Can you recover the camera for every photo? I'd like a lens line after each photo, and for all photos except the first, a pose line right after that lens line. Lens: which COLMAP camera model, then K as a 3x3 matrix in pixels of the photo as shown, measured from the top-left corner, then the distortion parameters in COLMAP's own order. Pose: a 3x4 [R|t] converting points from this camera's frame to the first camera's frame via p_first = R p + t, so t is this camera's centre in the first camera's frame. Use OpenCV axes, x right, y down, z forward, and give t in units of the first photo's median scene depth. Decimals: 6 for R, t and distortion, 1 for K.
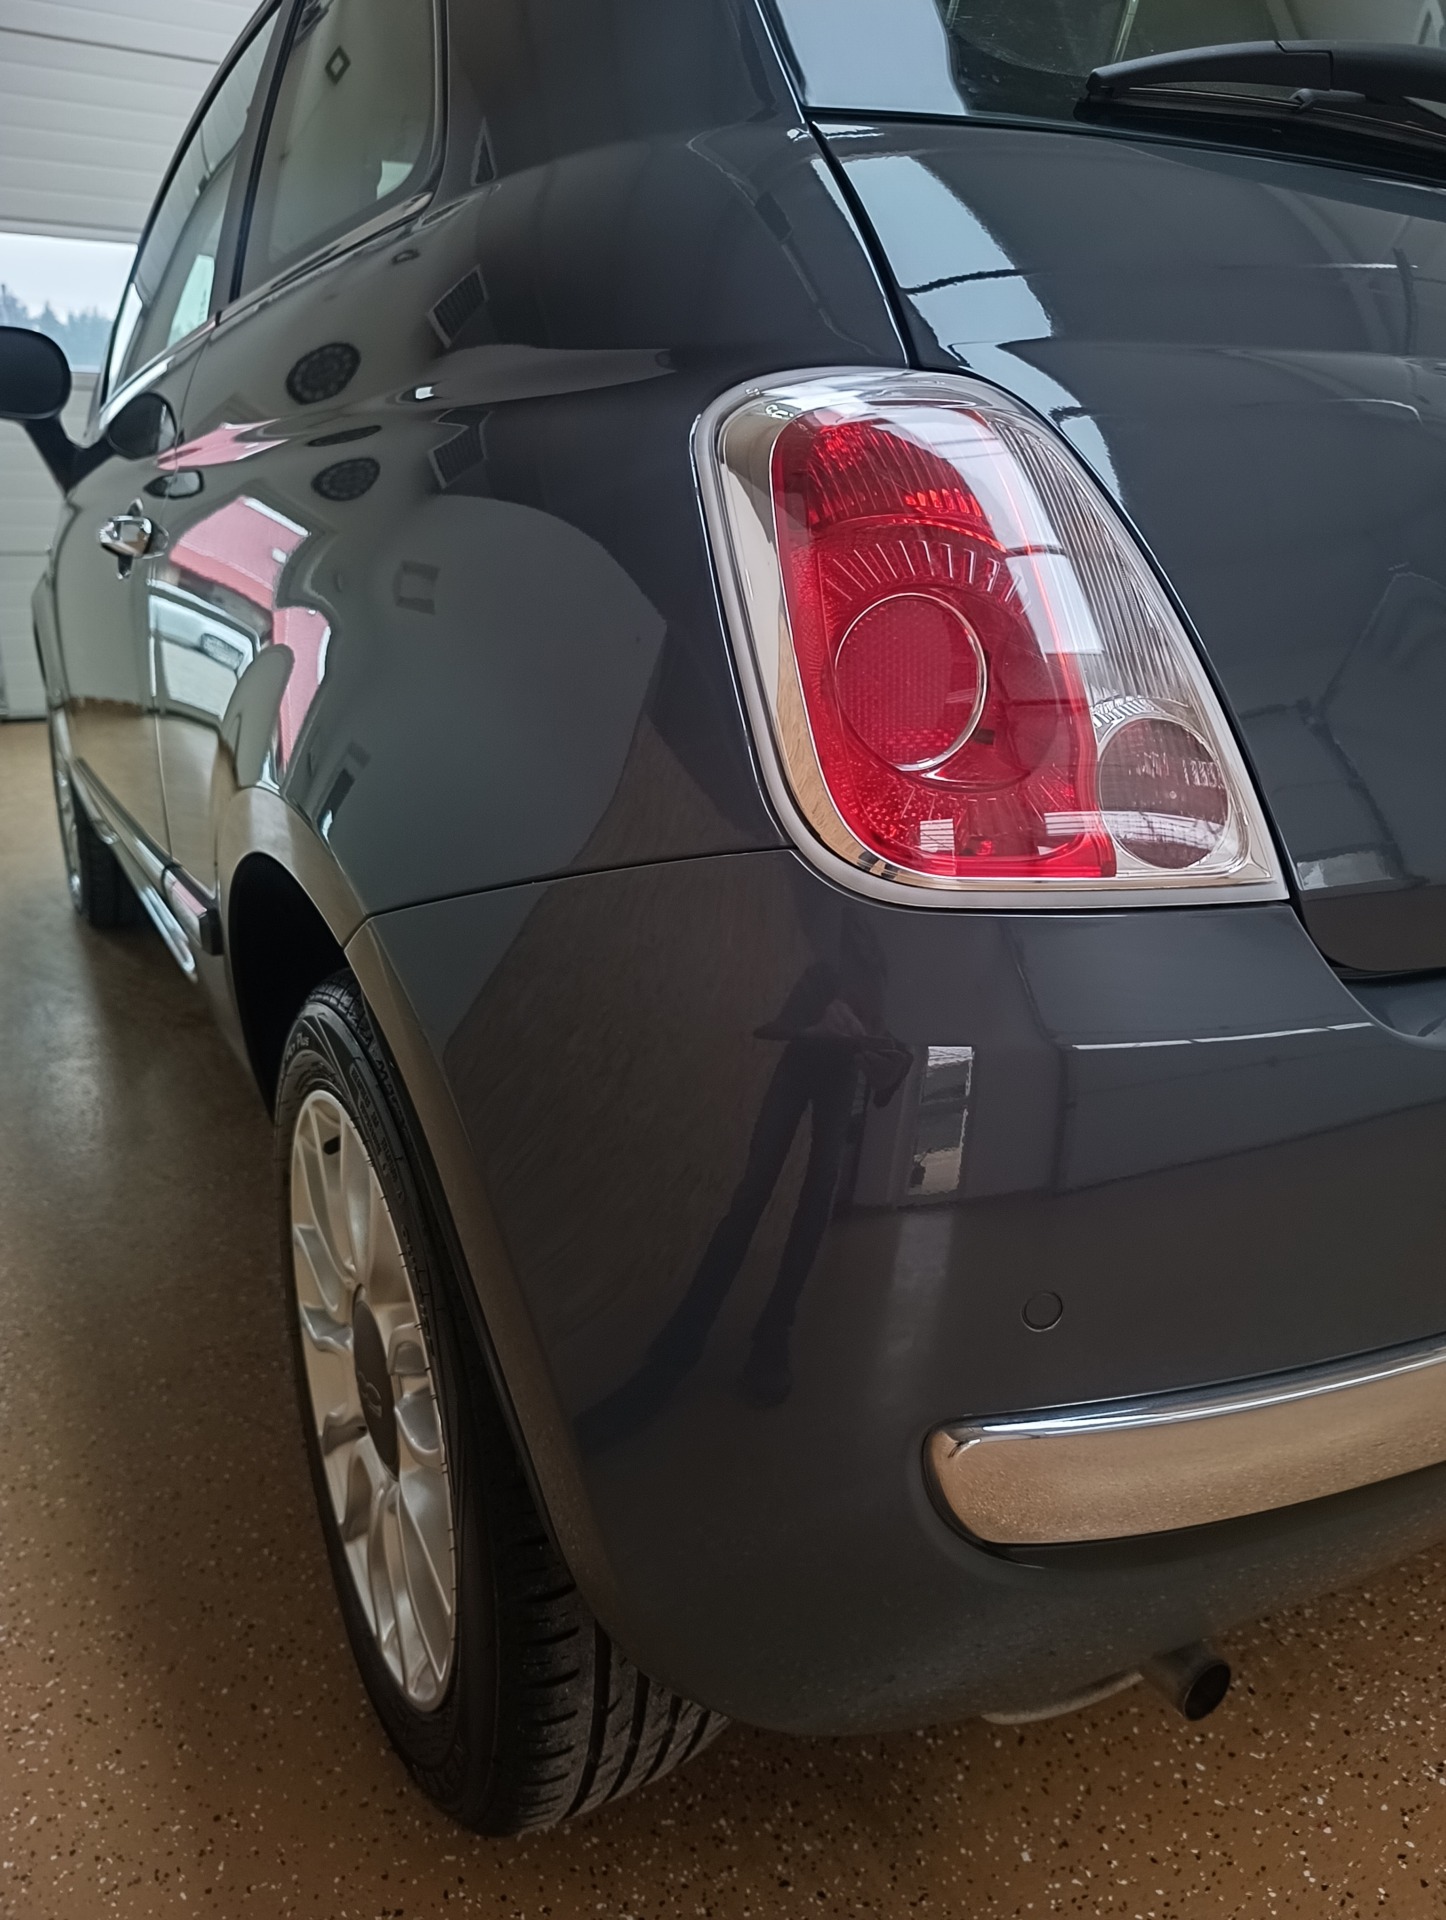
lens RADIAL K [[1310.5, 0, 723.0], [0, 1310.5, 960.0], [0, 0, 1]] dist [0.031720, -0.026596]
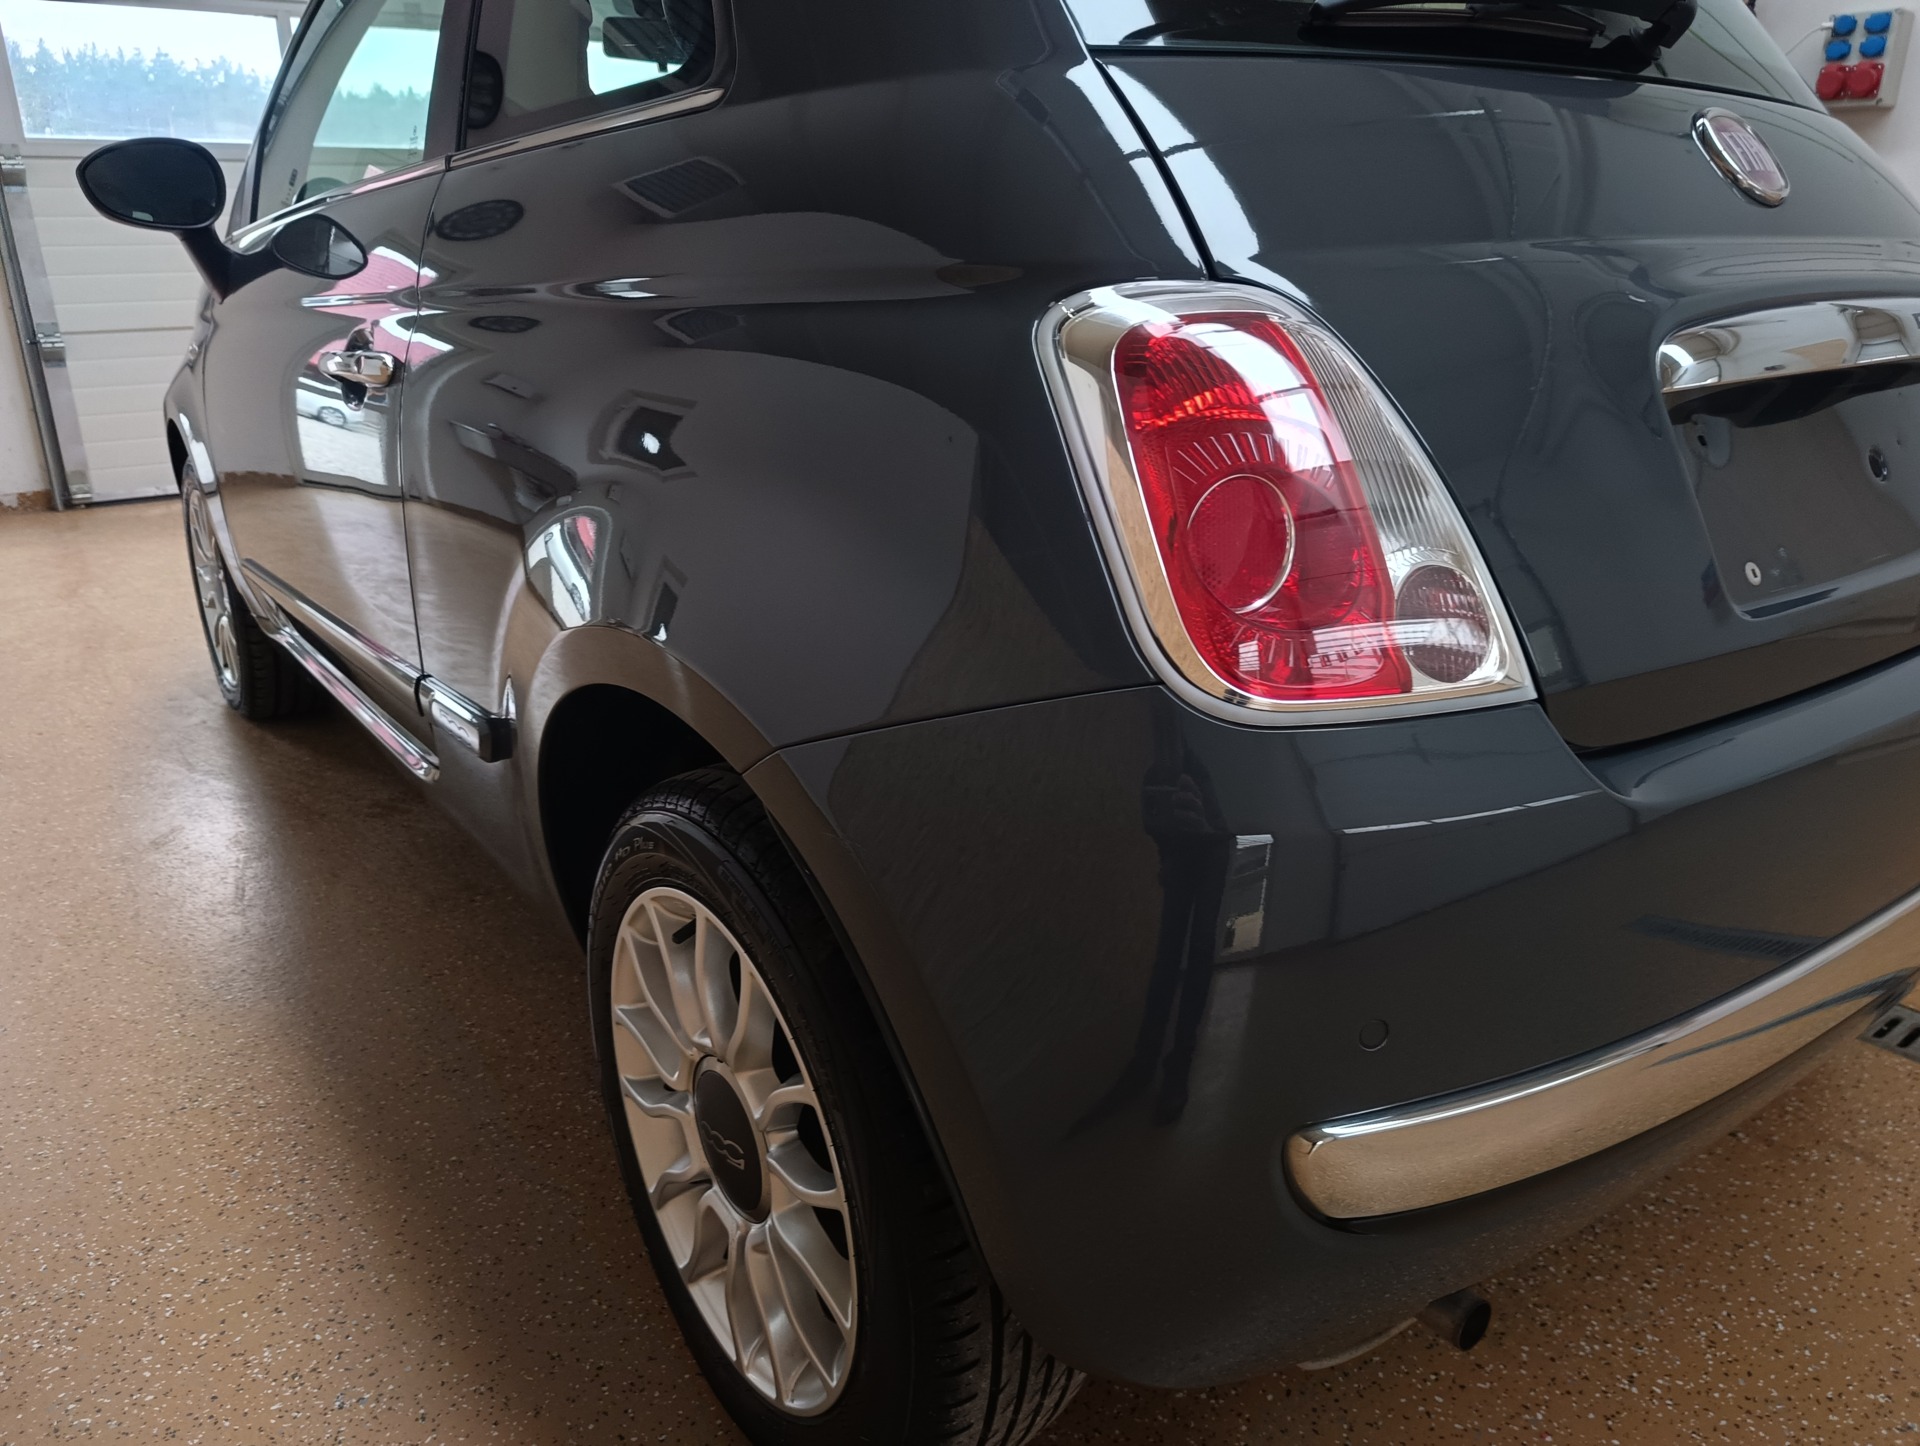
lens RADIAL K [[1299.2, 0, 932.3], [0, 1299.2, 724.6], [0, 0, 1]] dist [0.027448, 0.002424]
pose [[0.994193, -0.060771, 0.088807, -0.163144], [0.058833, 0.997973, 0.024276, -0.052662], [-0.090102, -0.018910, 0.995753, -0.128022]]
